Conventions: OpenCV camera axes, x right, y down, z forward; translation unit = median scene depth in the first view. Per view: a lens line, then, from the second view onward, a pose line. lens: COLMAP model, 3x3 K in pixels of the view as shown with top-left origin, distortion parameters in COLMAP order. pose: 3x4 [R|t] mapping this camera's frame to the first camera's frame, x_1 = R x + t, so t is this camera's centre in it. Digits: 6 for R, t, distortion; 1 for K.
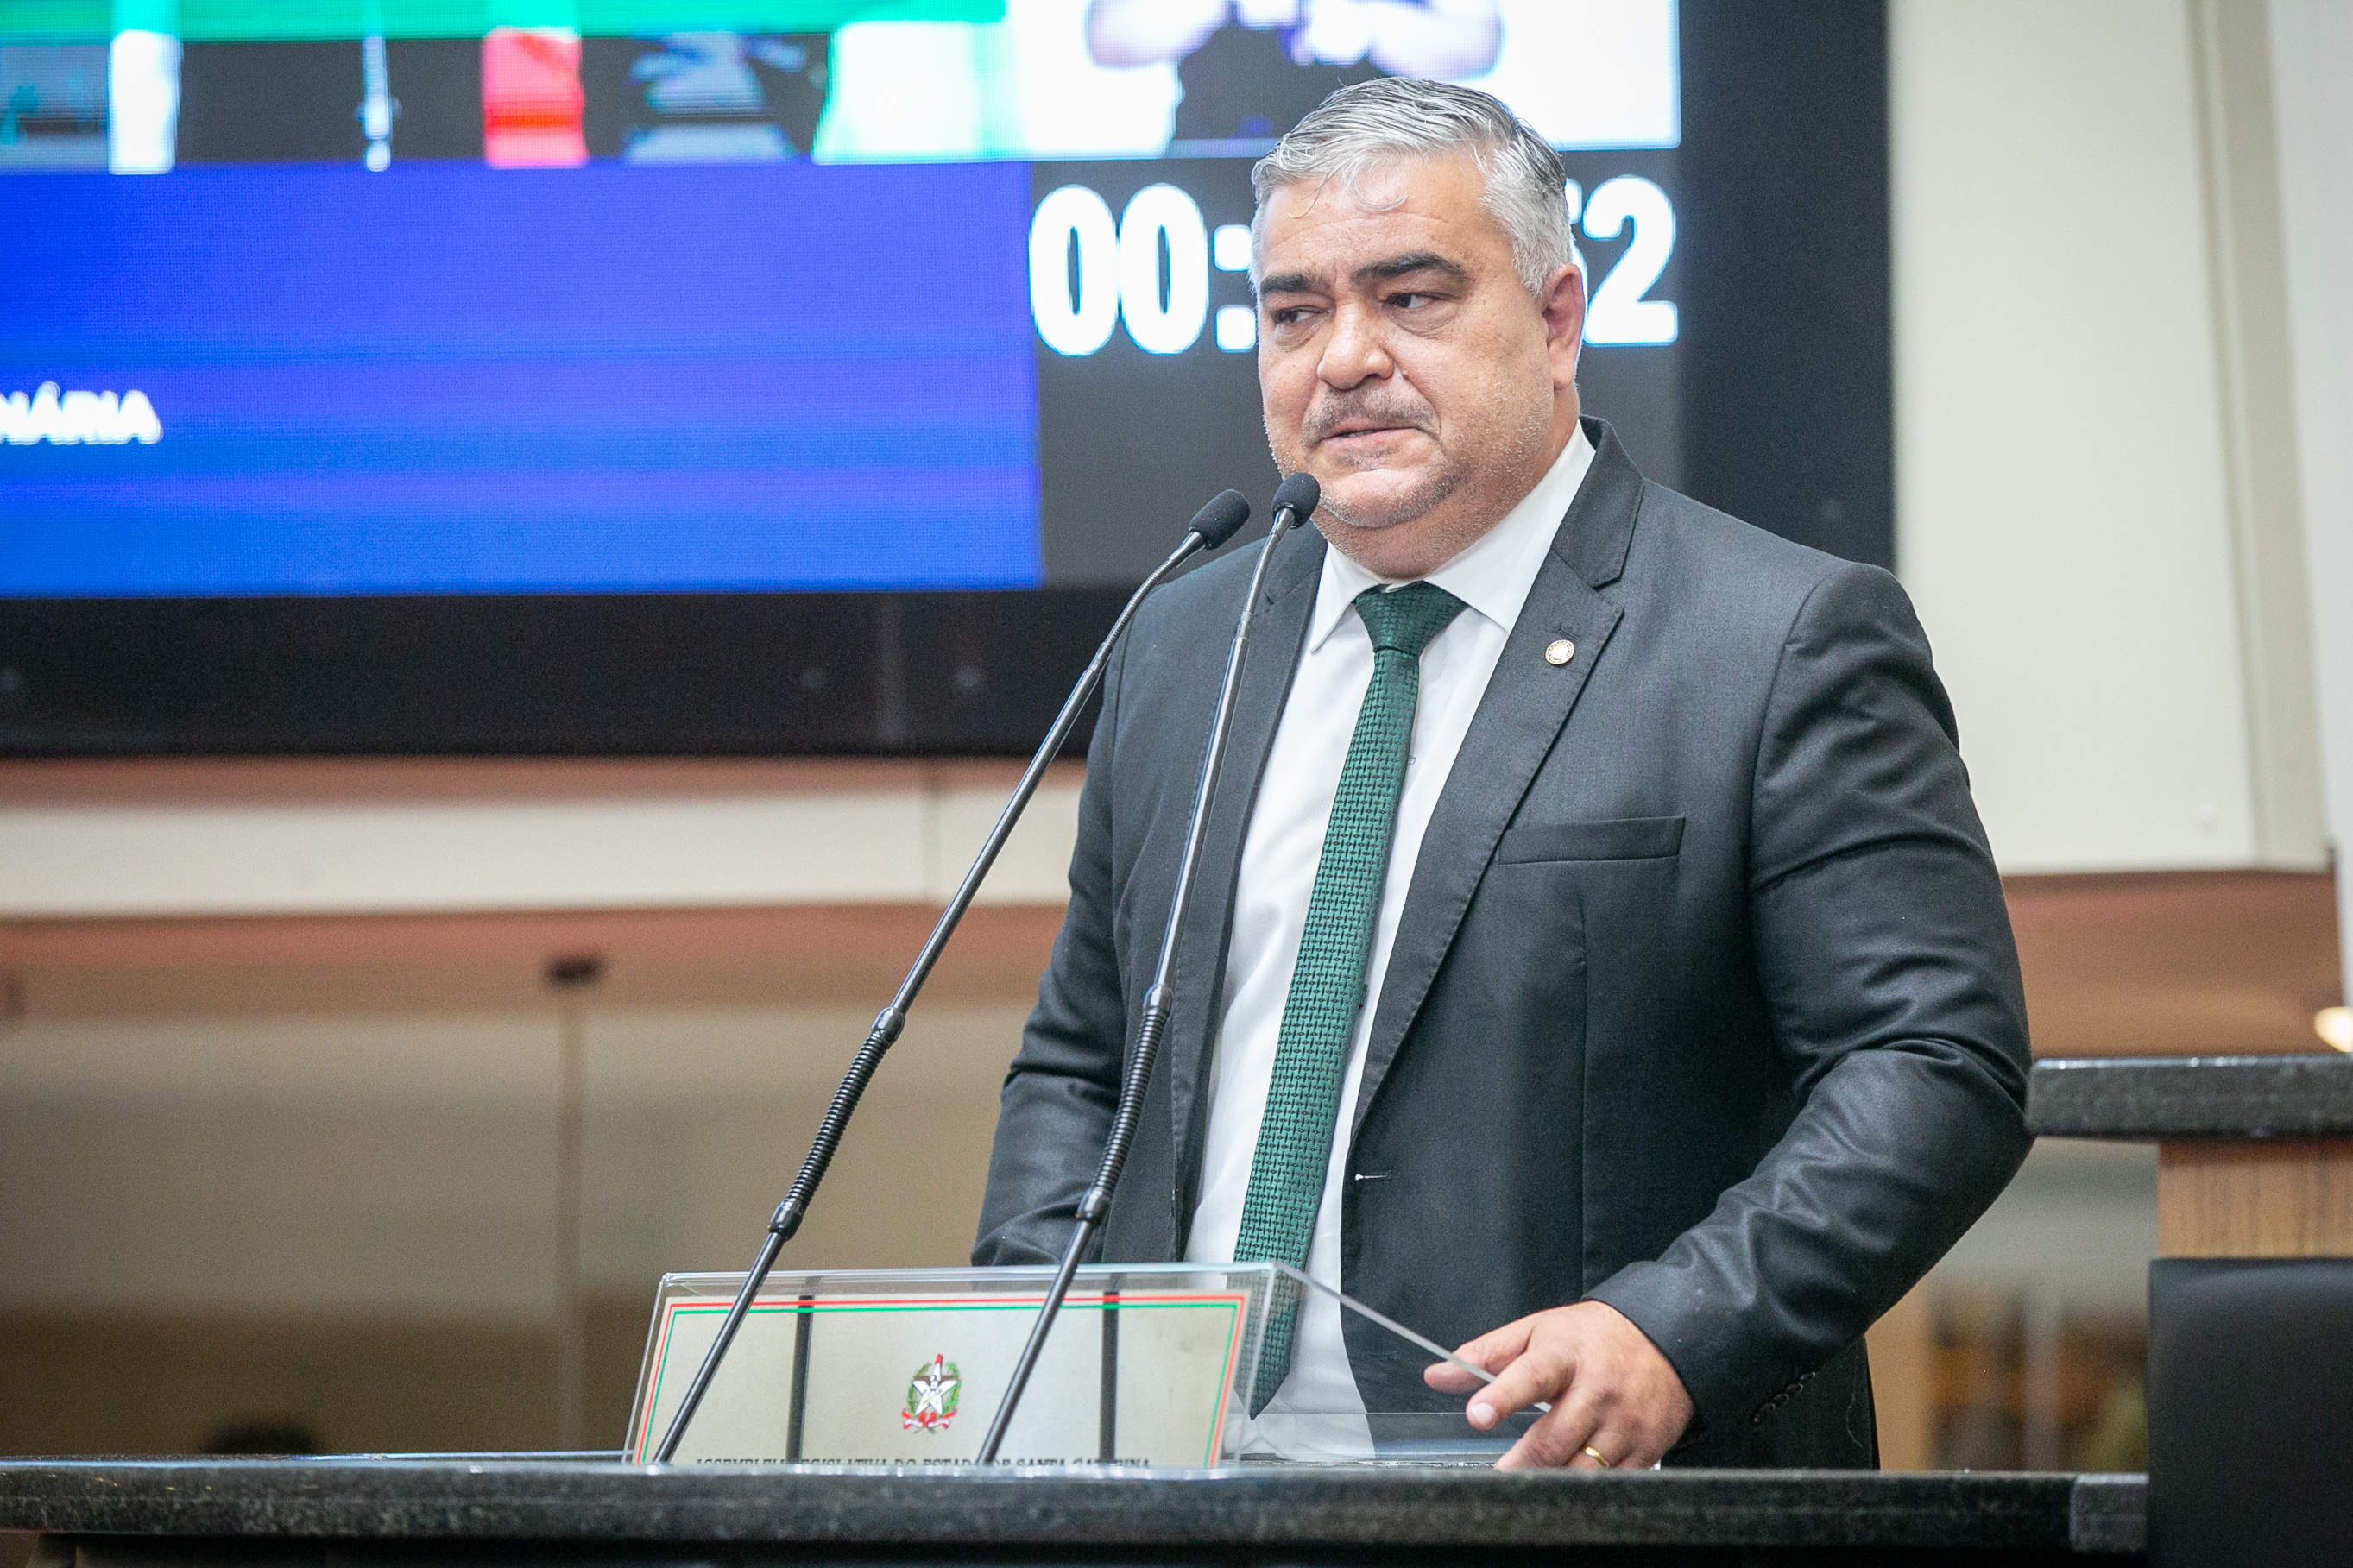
lens RADIAL K [[9875.6, 0, 1176.2], [0, 9875.6, 841.8], [0, 0, 1]] dist [1.183627, -1.356934]
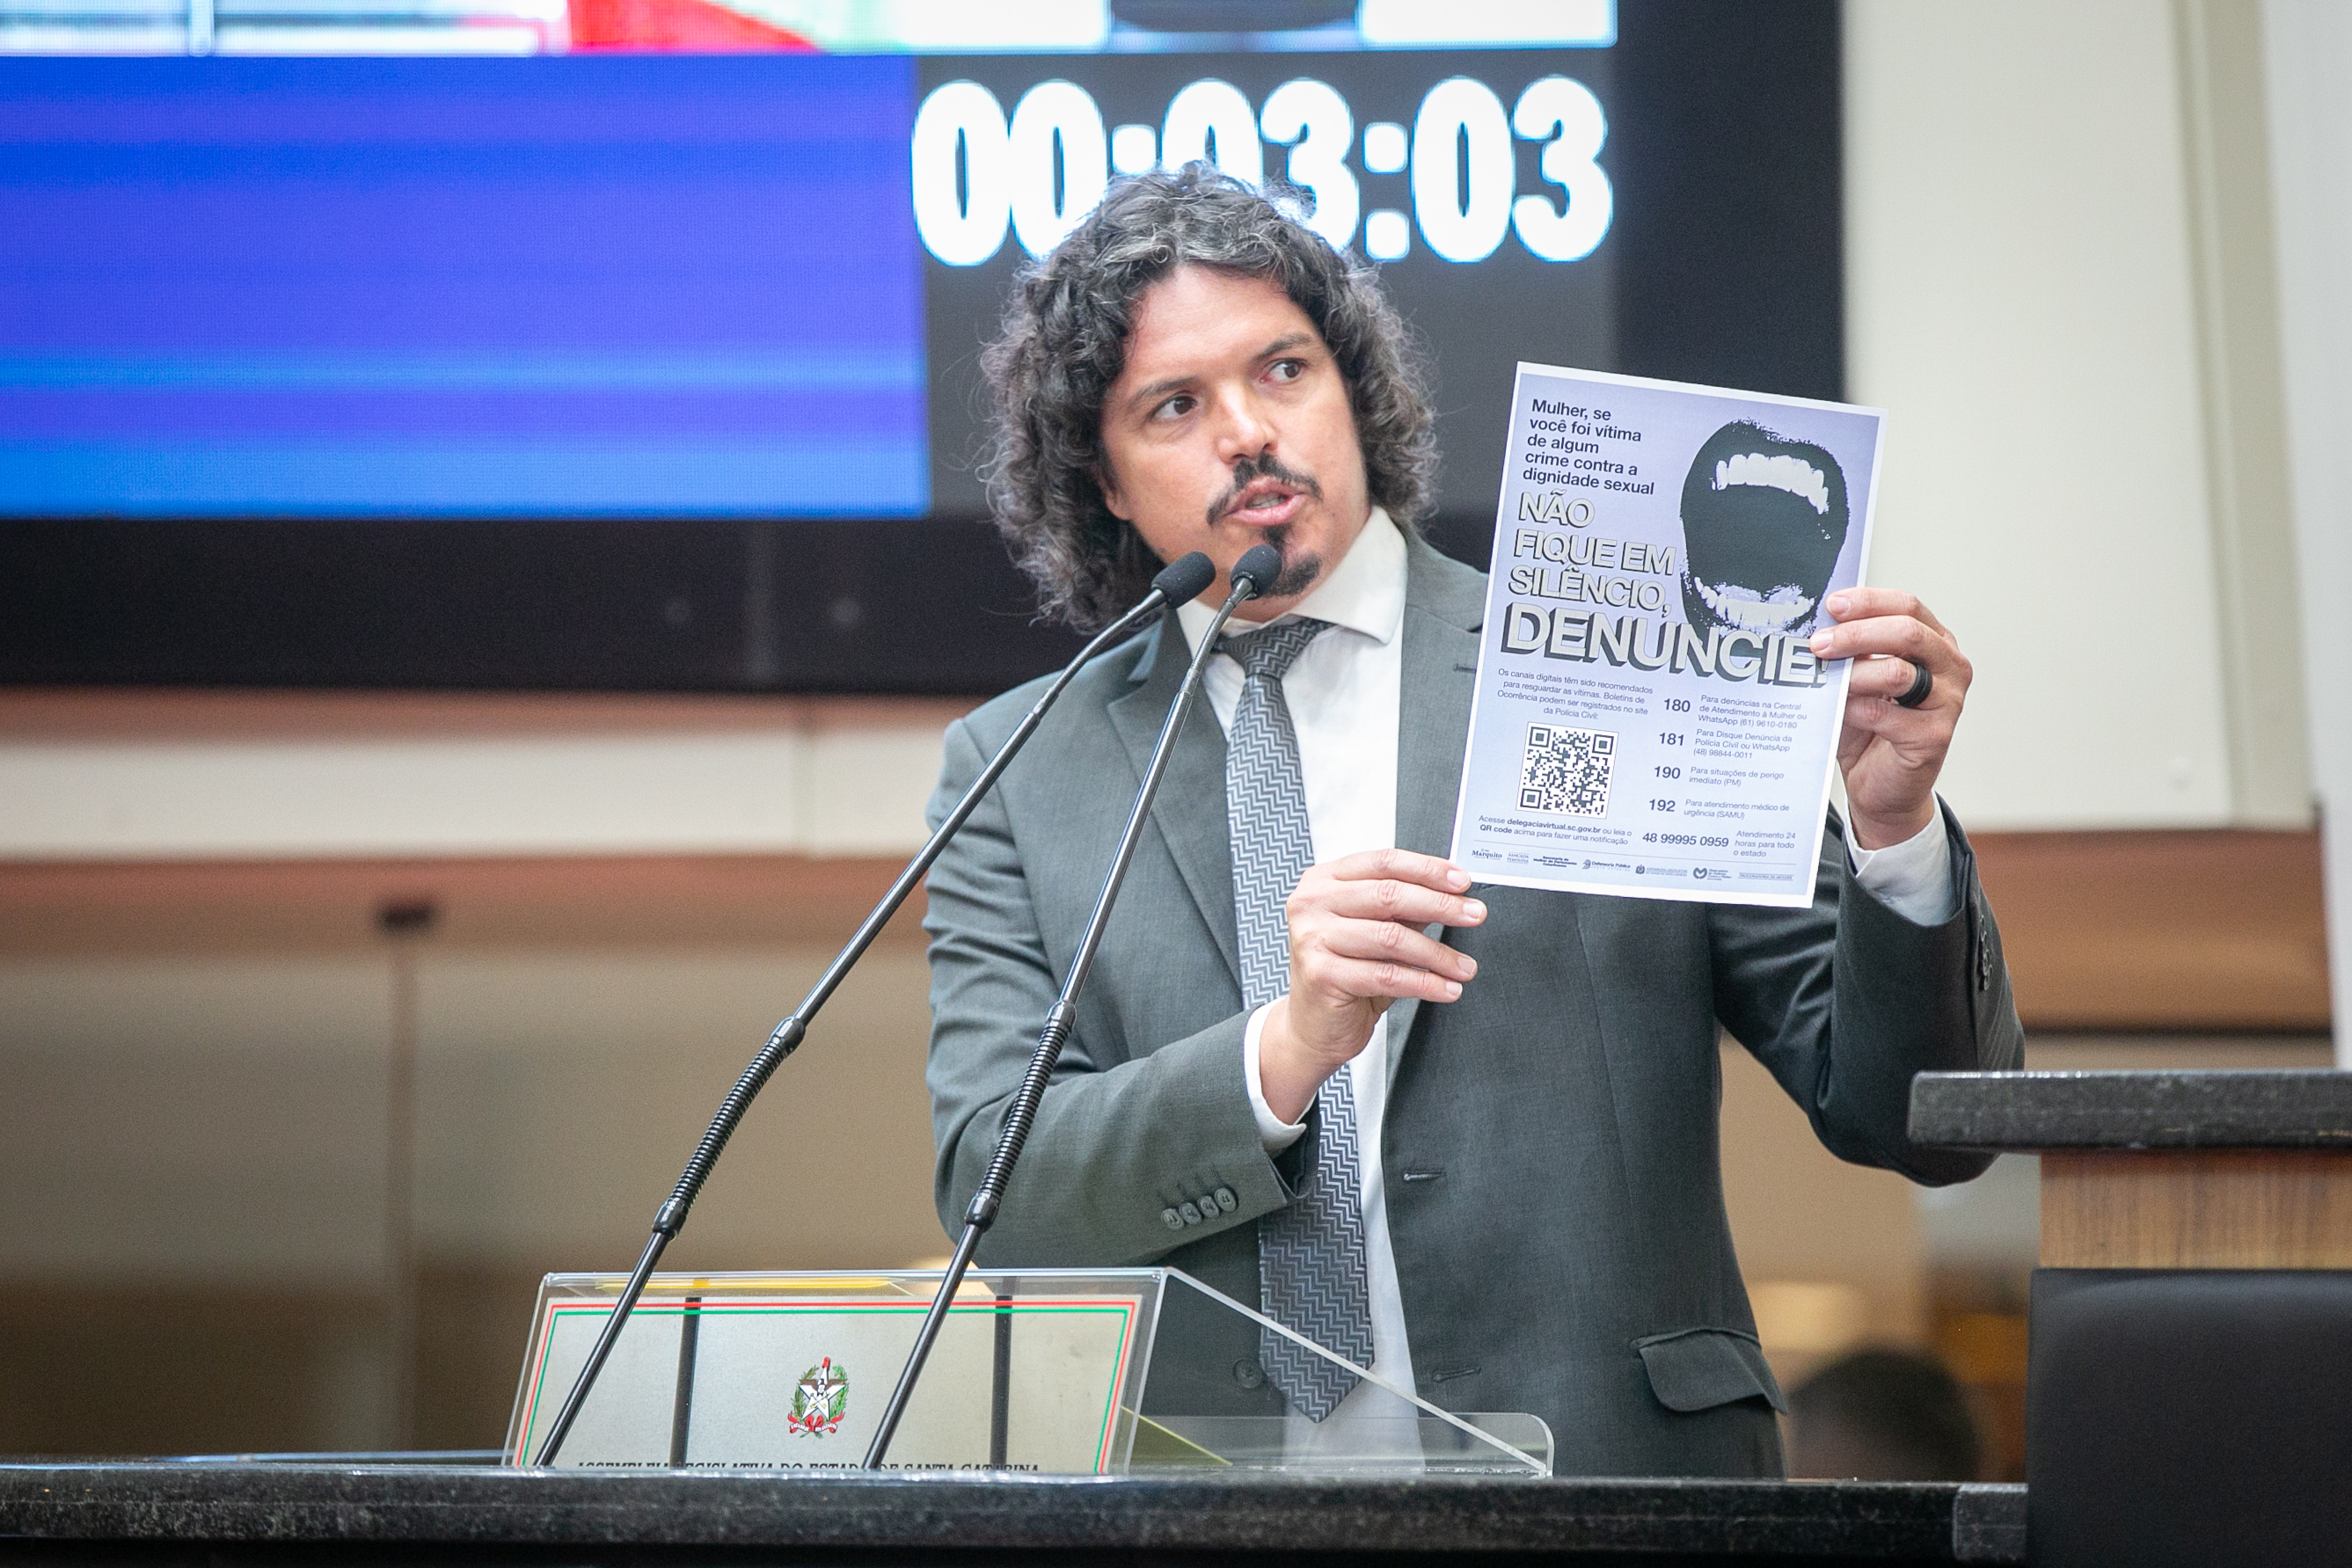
lens RADIAL K [[12503.4, 0, 1176.1], [0, 12503.4, 731.0], [0, 0, 1]] dist [2.059974, -14.070146]
pose [[0.999948, 0.005851, 0.008299, 0.000501], [-0.005892, 0.999970, 0.004985, -0.018312], [-0.008270, -0.005034, 0.999953, -0.272797]]
